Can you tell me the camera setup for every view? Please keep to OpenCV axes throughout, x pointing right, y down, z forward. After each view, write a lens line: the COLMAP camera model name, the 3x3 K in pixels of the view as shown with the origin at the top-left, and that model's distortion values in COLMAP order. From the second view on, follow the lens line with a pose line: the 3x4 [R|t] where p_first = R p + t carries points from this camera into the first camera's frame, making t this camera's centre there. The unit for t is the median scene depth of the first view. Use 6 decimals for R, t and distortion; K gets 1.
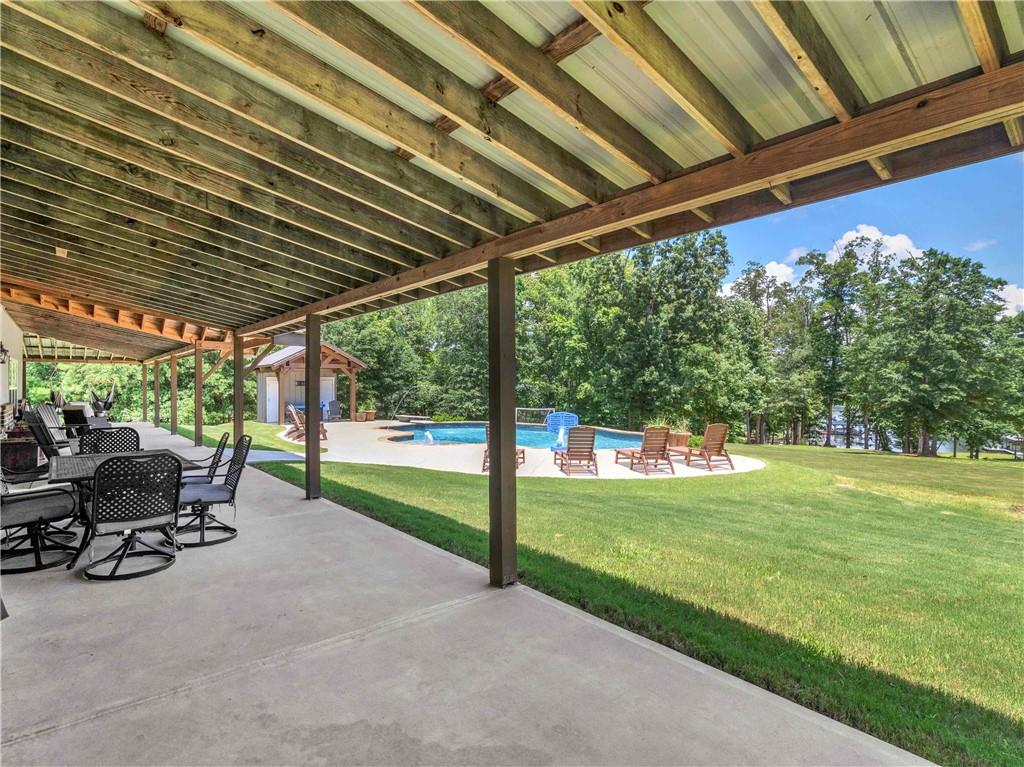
lens RADIAL K [[535.6, 0, 536.6], [0, 535.6, 375.7], [0, 0, 1]] dist [0.001059, -0.000974]
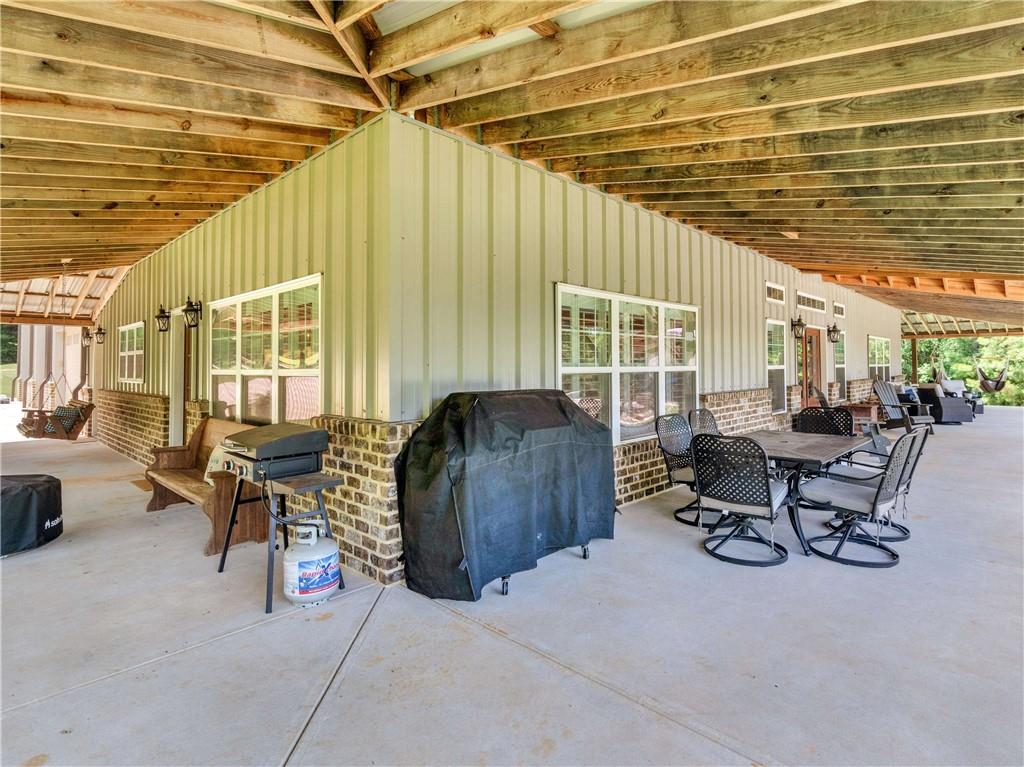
lens RADIAL K [[567.3, 0, 510.6], [0, 567.3, 354.1], [0, 0, 1]] dist [0.003154, 0.000506]
pose [[0.032674, -0.017098, -0.999320, 0.216267], [0.023563, 0.999589, -0.016332, 0.005526], [0.999188, -0.023014, 0.033063, 0.457868]]
